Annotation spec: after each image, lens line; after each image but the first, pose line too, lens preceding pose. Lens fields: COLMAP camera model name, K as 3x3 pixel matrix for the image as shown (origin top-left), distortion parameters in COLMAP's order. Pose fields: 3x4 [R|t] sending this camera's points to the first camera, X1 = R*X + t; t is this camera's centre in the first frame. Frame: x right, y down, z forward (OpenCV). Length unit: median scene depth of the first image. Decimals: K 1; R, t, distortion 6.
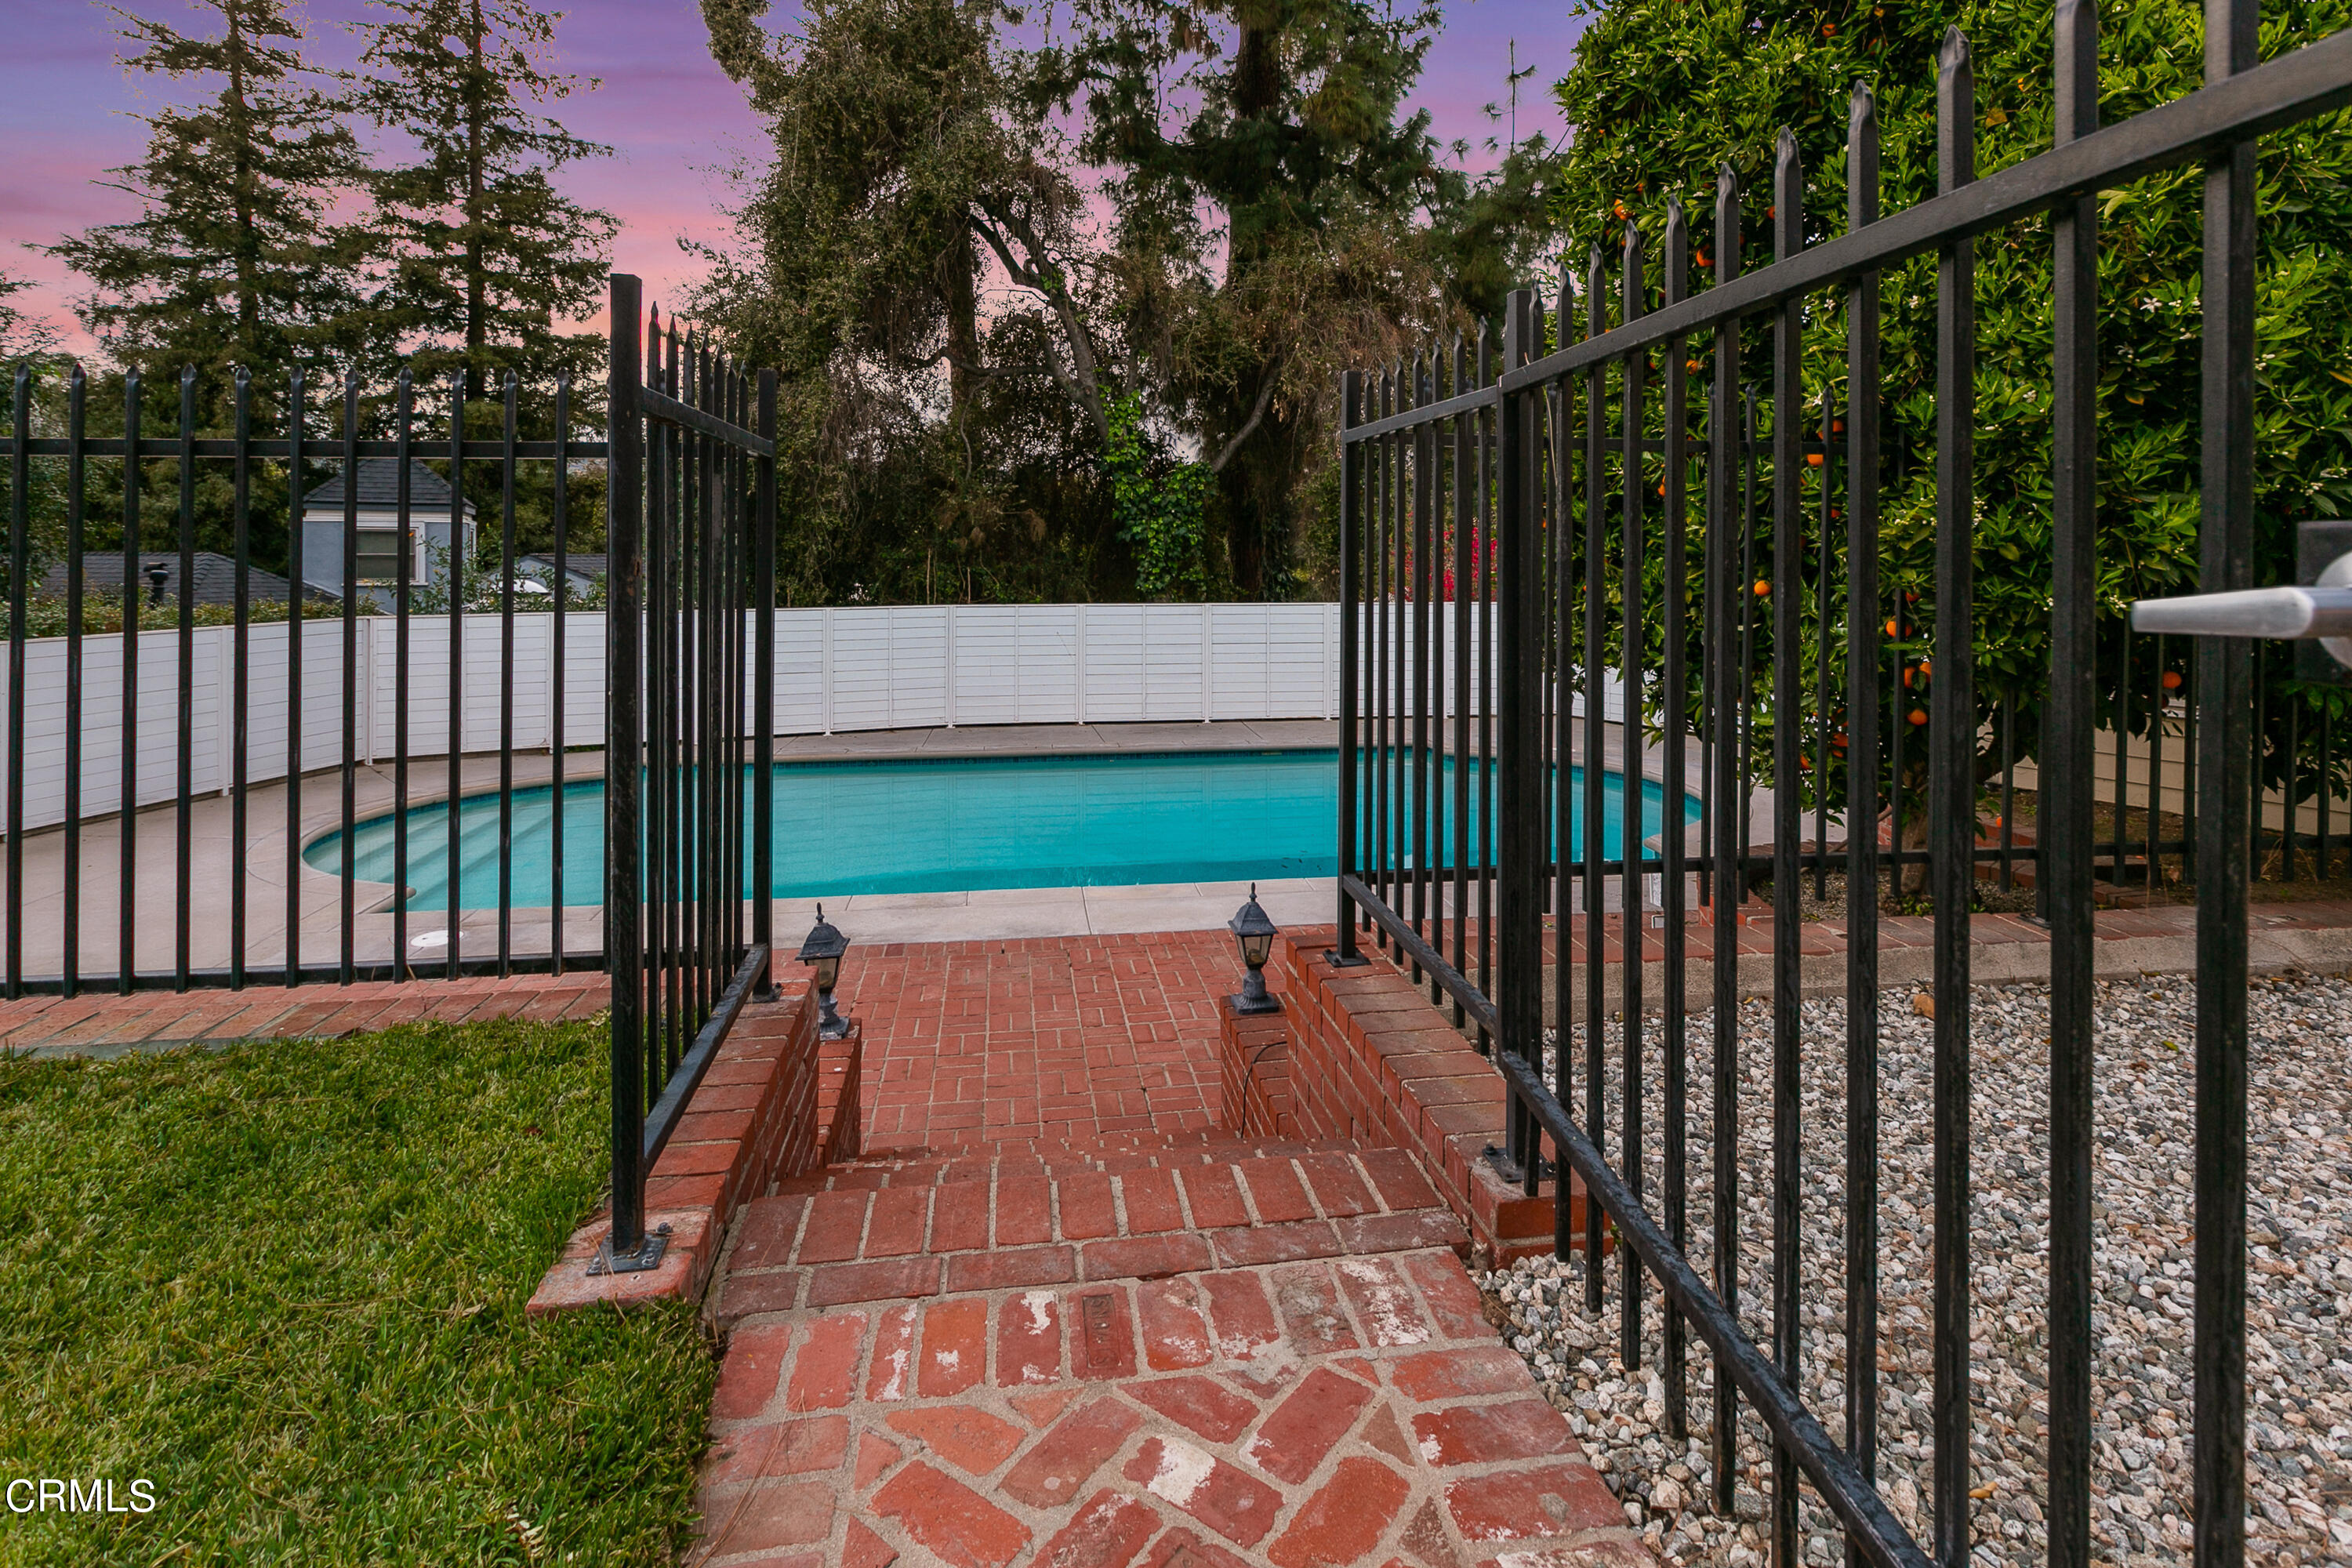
lens RADIAL K [[1076.9, 0, 1175.9], [0, 1076.9, 796.7], [0, 0, 1]] dist [0.002362, -0.001723]
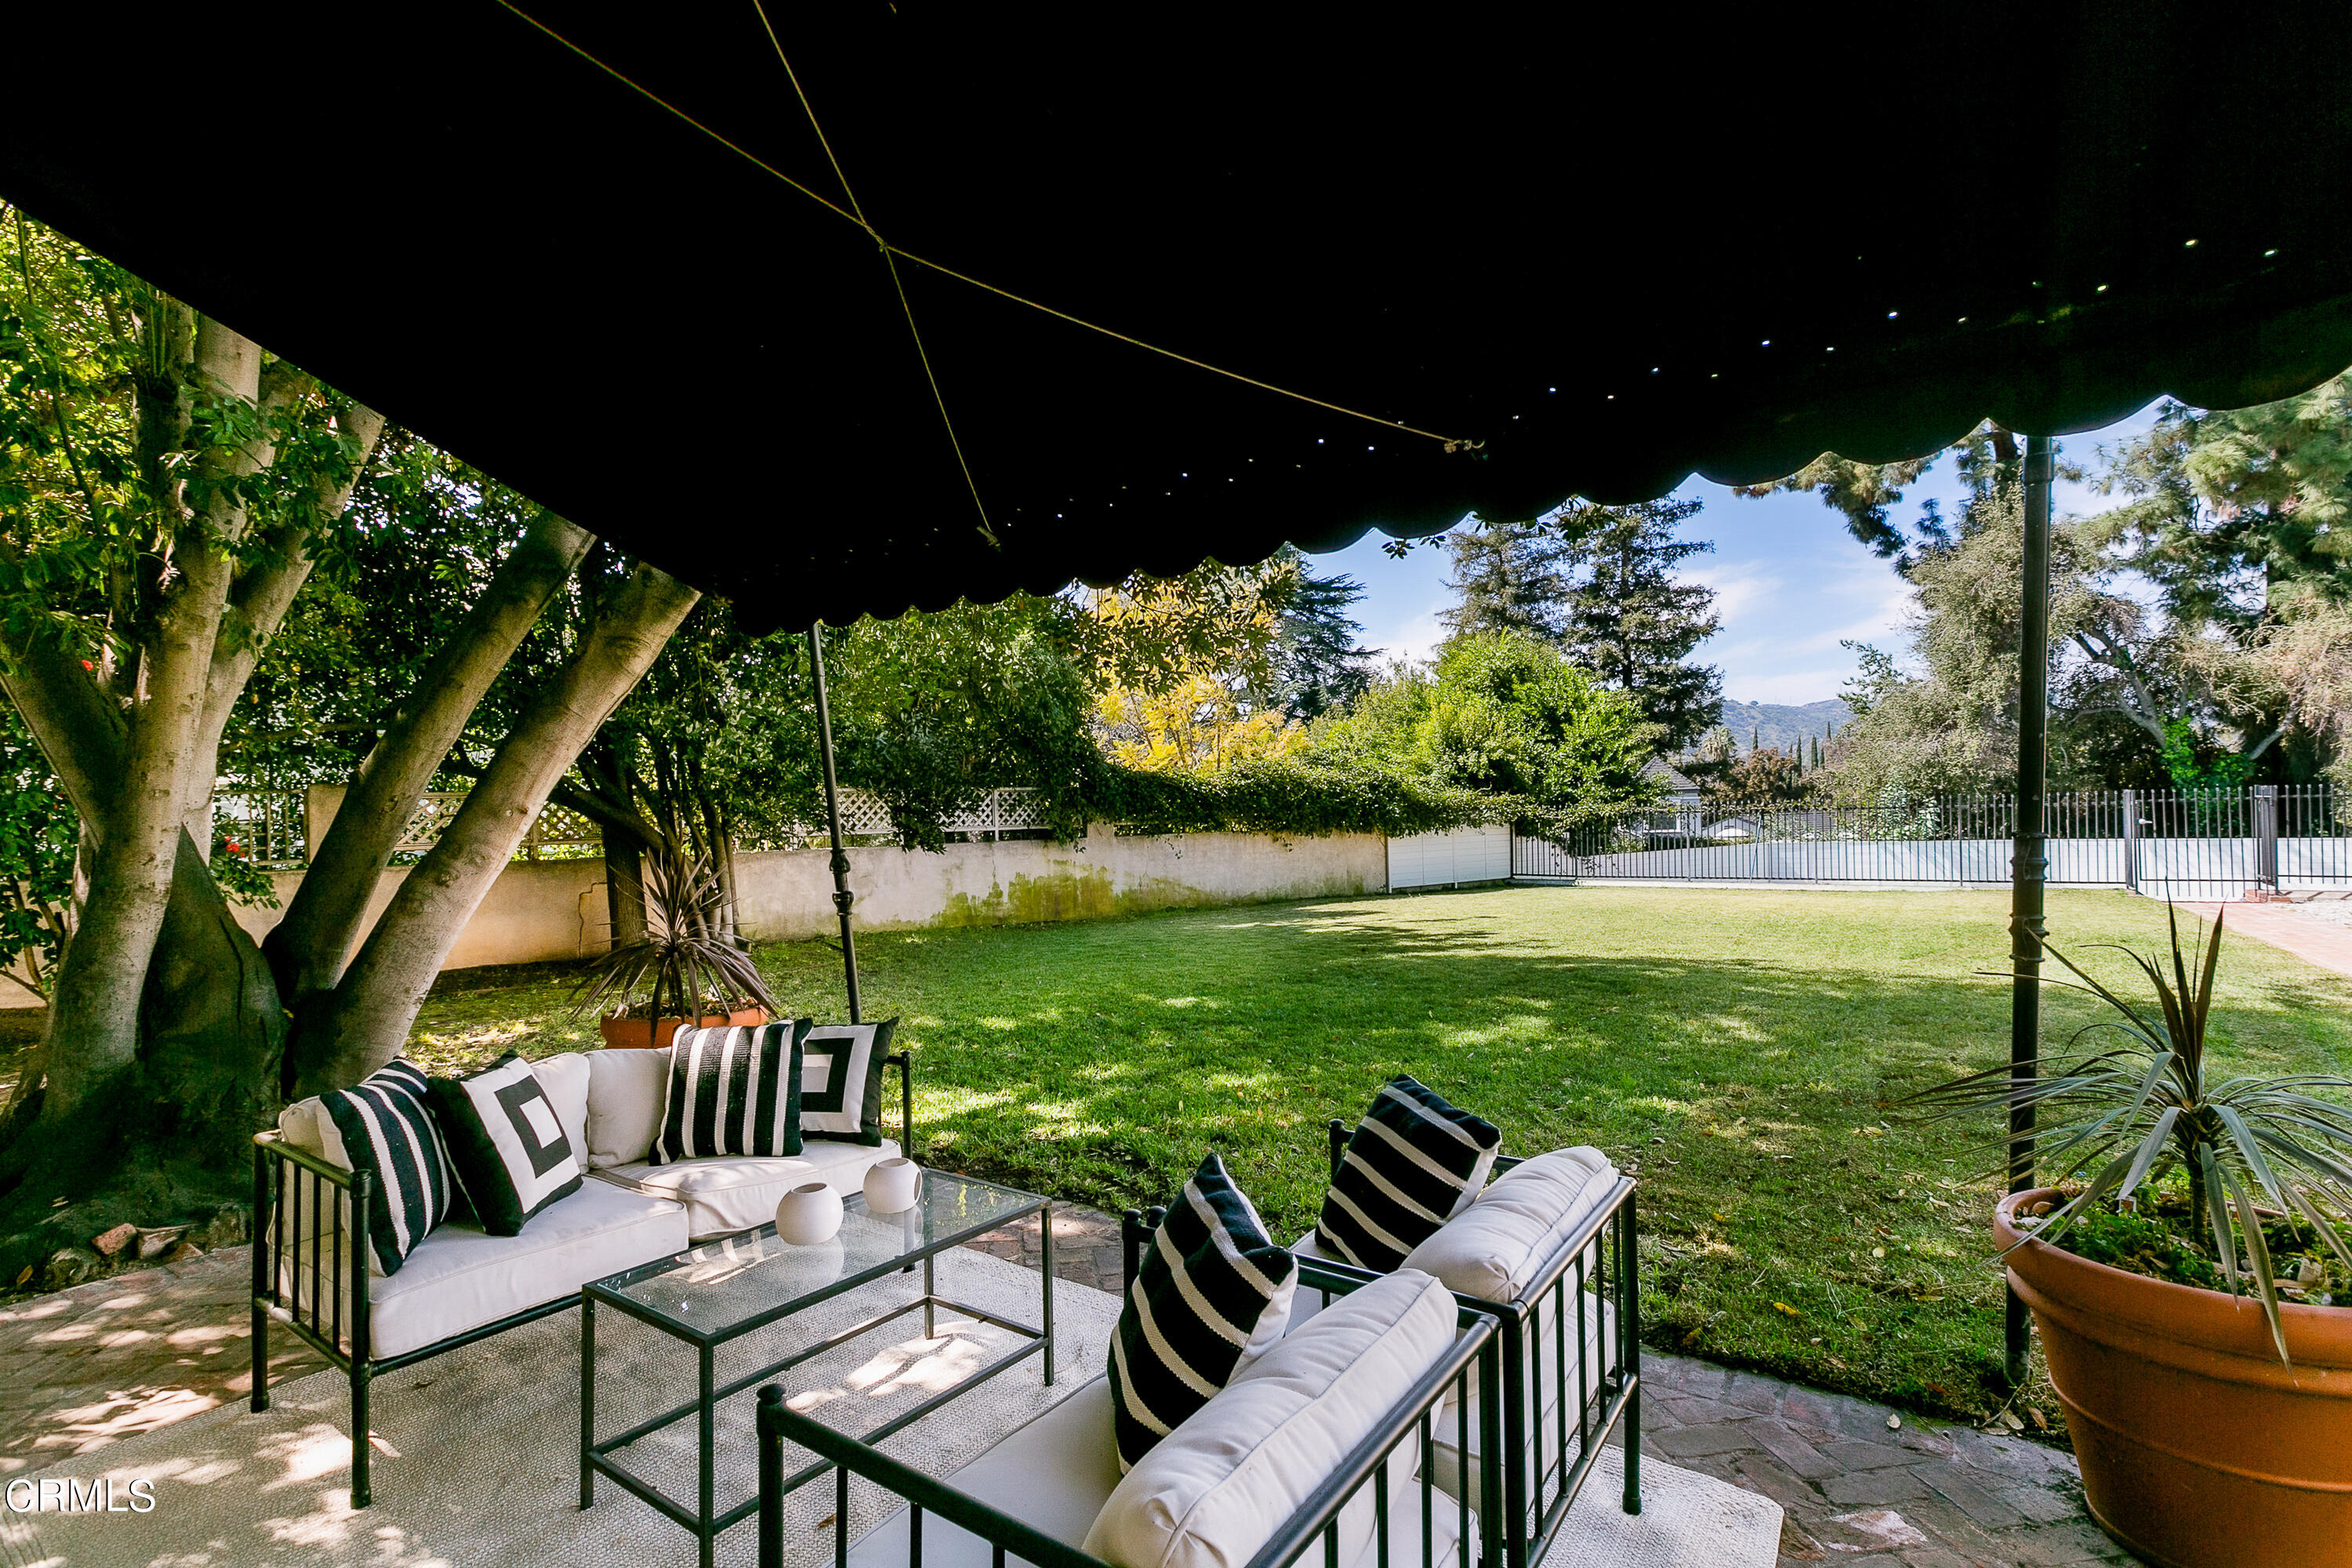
lens RADIAL K [[1076.9, 0, 1175.9], [0, 1076.9, 796.7], [0, 0, 1]] dist [0.002362, -0.001723]
pose [[0.714849, -0.021008, -0.698964, 0.008658], [-0.134876, 0.976638, -0.167295, 0.245708], [0.686149, 0.213864, 0.695315, -1.209973]]
